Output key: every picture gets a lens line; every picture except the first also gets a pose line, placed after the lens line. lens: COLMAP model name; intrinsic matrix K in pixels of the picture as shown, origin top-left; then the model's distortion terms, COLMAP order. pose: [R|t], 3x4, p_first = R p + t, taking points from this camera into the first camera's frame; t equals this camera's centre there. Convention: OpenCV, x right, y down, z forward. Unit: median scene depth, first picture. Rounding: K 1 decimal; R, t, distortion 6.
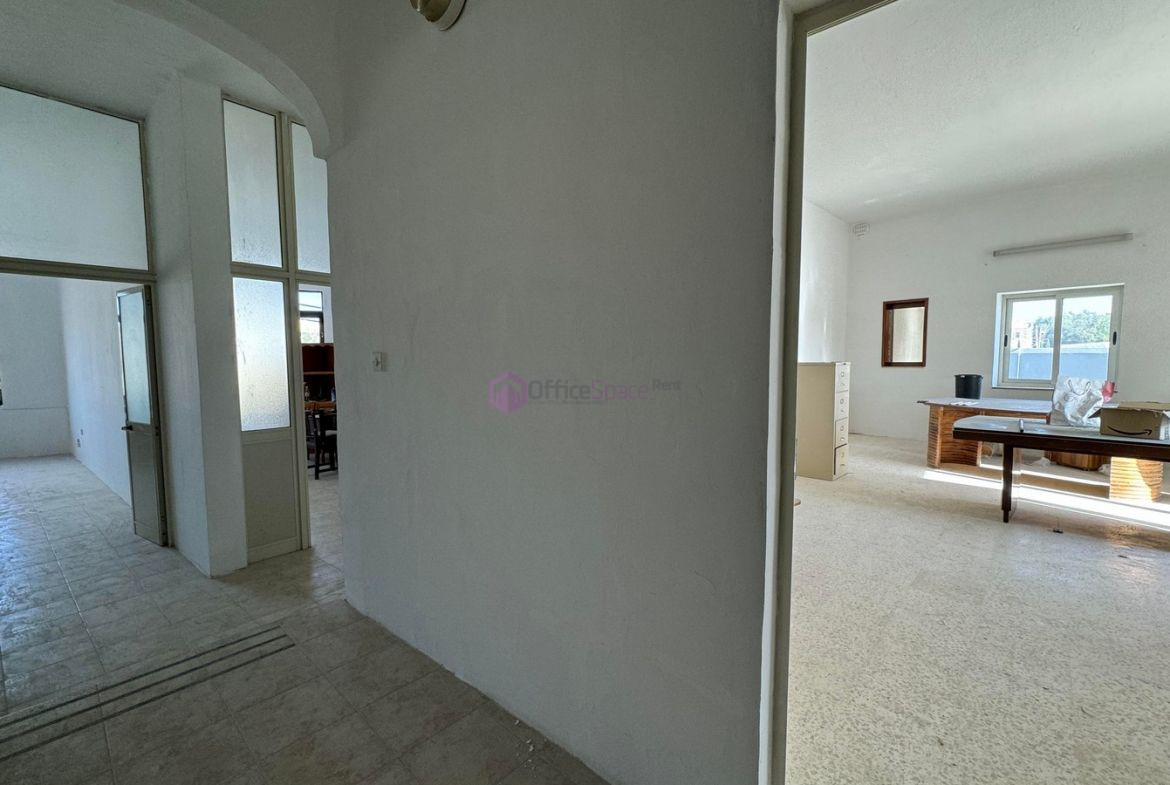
lens RADIAL K [[497.2, 0, 585.1], [0, 497.2, 394.3], [0, 0, 1]] dist [-0.000779, -0.000458]
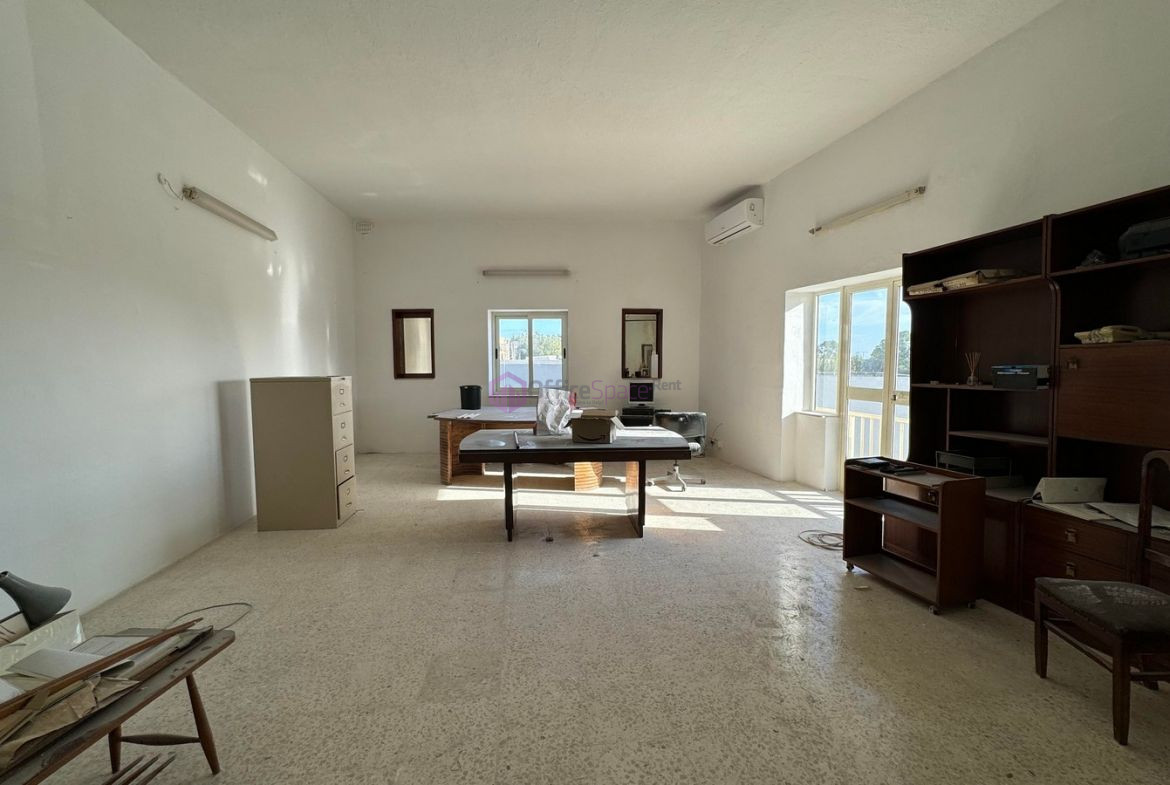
lens RADIAL K [[497.2, 0, 585.1], [0, 497.2, 394.3], [0, 0, 1]] dist [-0.000779, -0.000458]
pose [[0.635895, -0.042299, 0.770616, 0.151938], [0.055876, 0.998400, 0.008695, -0.020861], [-0.769750, 0.037530, 0.637241, 0.191952]]
